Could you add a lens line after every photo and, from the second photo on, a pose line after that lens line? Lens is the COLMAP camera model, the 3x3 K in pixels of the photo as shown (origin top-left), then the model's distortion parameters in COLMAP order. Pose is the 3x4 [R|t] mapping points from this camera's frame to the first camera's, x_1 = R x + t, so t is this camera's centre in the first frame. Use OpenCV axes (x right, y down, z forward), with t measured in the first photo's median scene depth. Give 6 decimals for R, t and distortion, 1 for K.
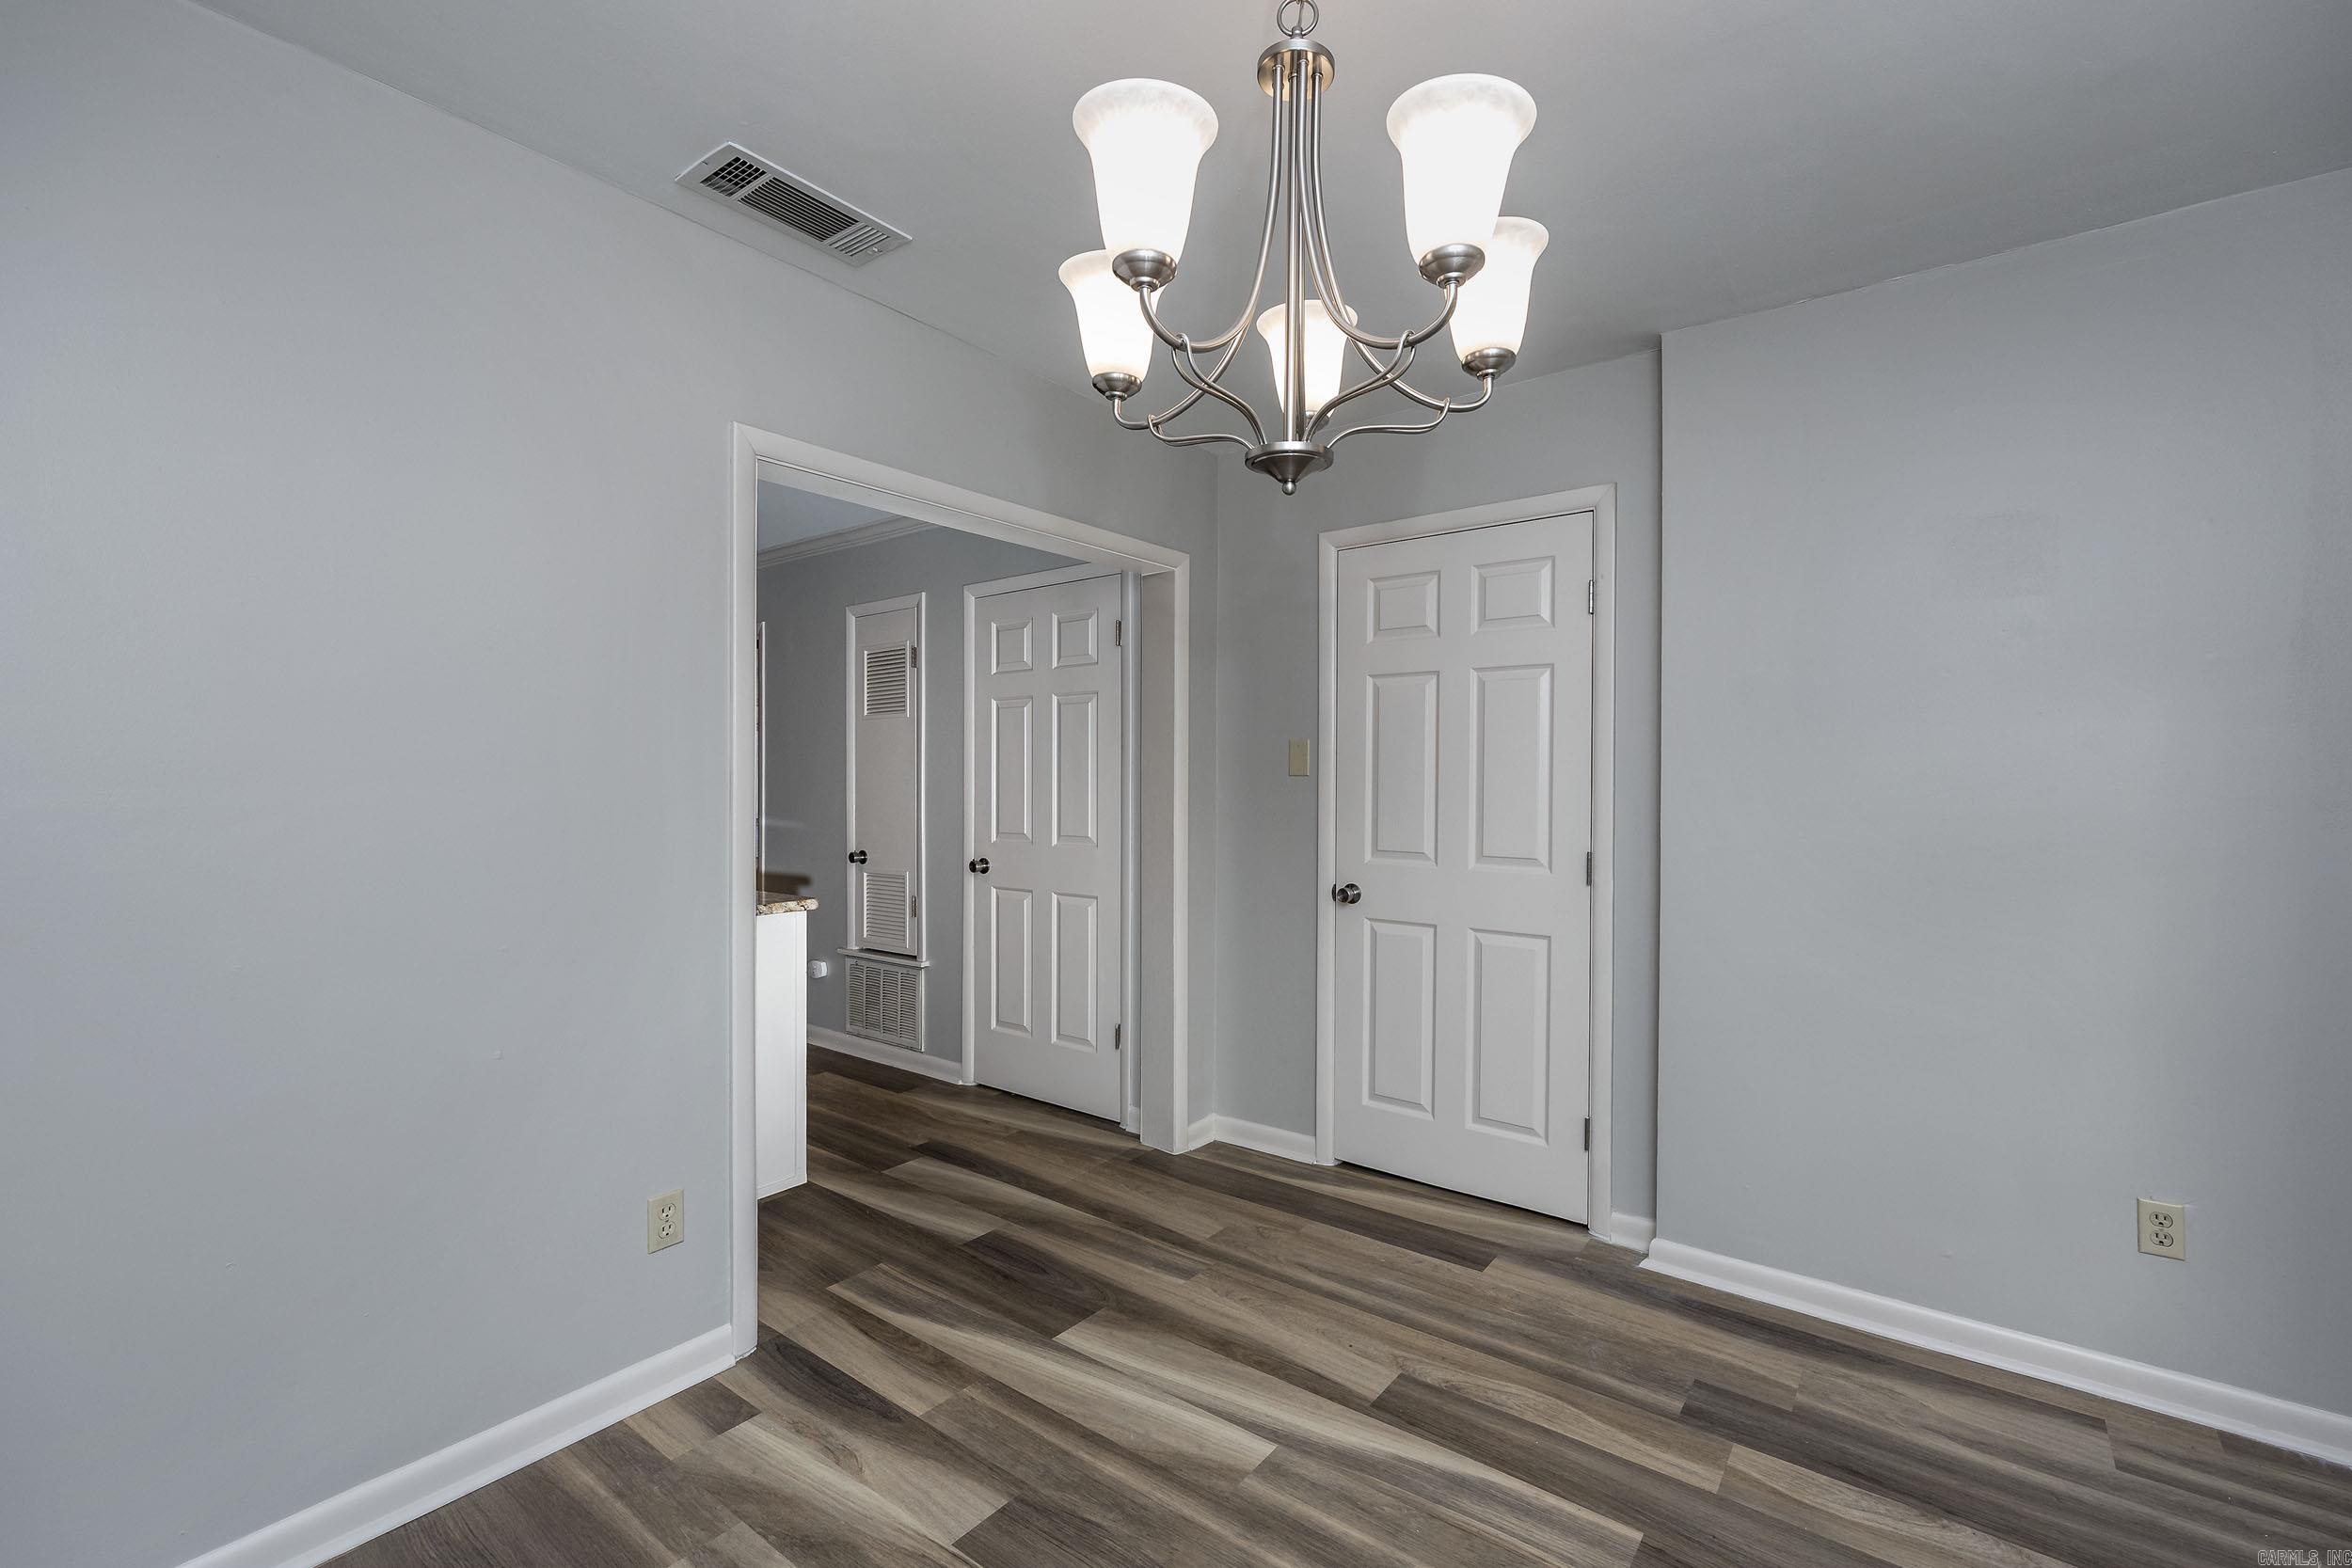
lens RADIAL K [[952.4, 0, 1169.4], [0, 952.4, 775.1], [0, 0, 1]] dist [-0.001784, -0.000405]
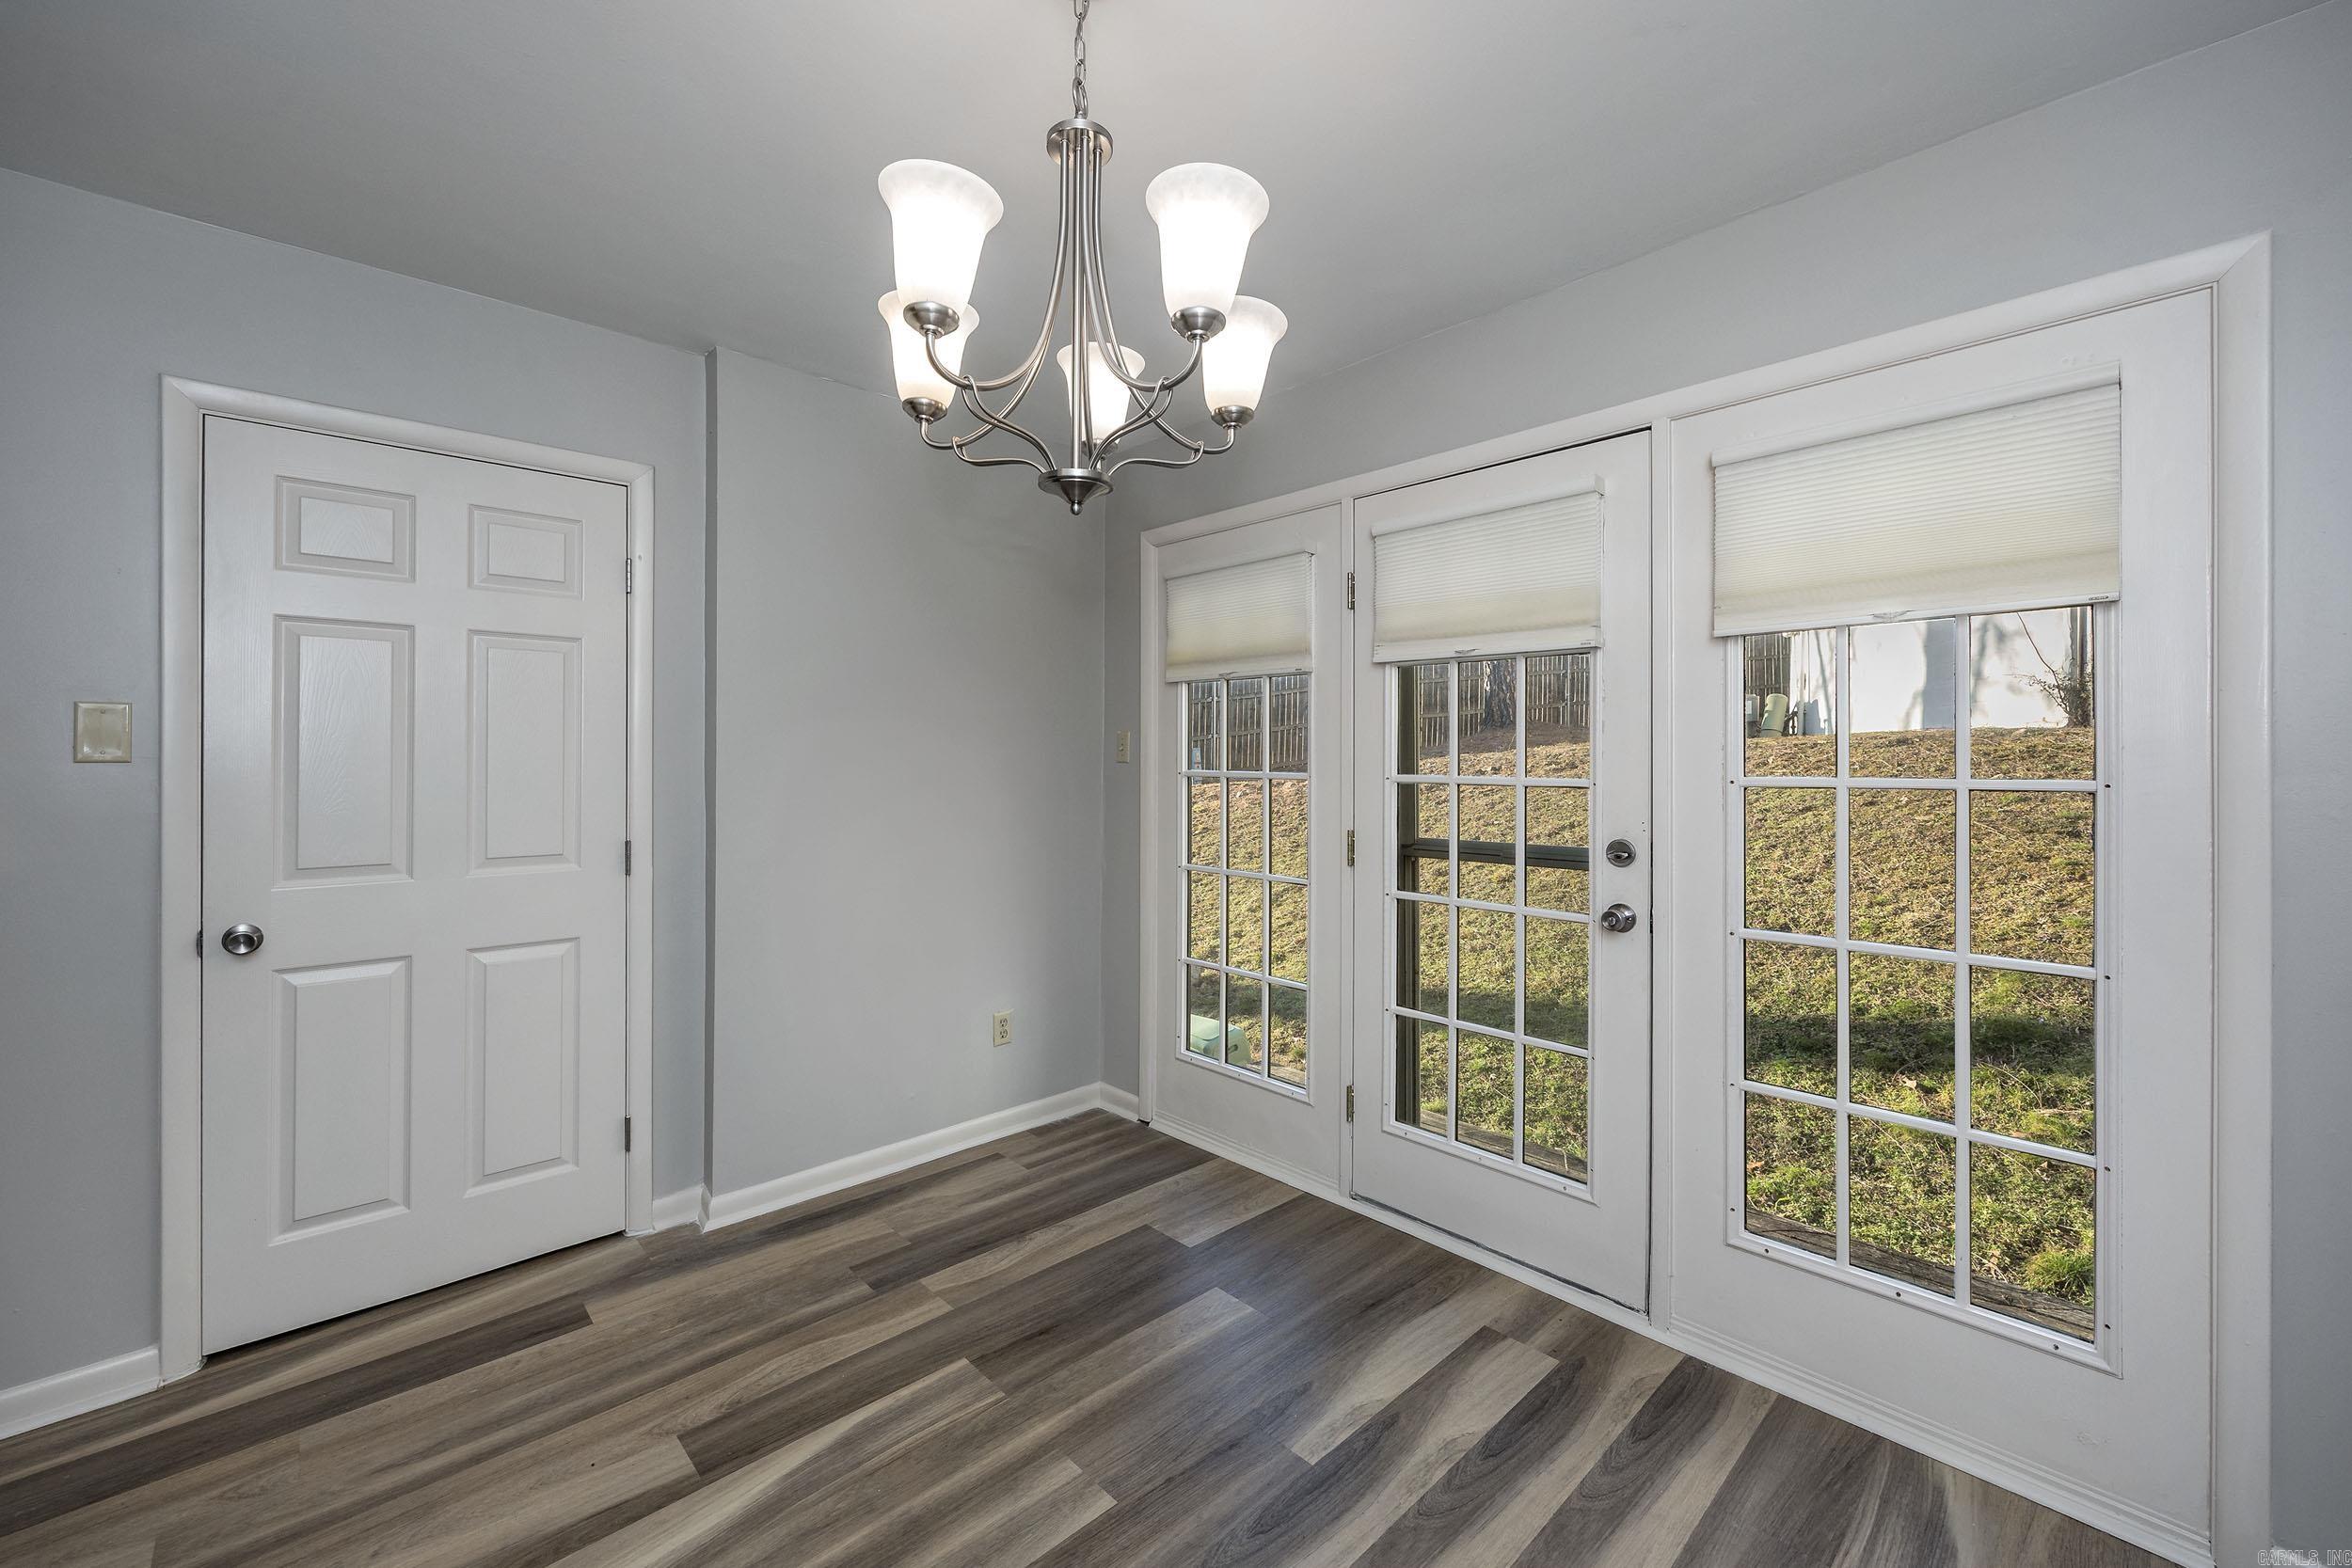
lens RADIAL K [[997.0, 0, 1123.3], [0, 997.0, 739.8], [0, 0, 1]] dist [-0.002634, -0.000574]
pose [[0.173958, 0.016162, 0.984620, -0.523805], [-0.003604, 0.999869, -0.015776, -0.008177], [-0.984746, -0.000805, 0.173993, 0.367088]]
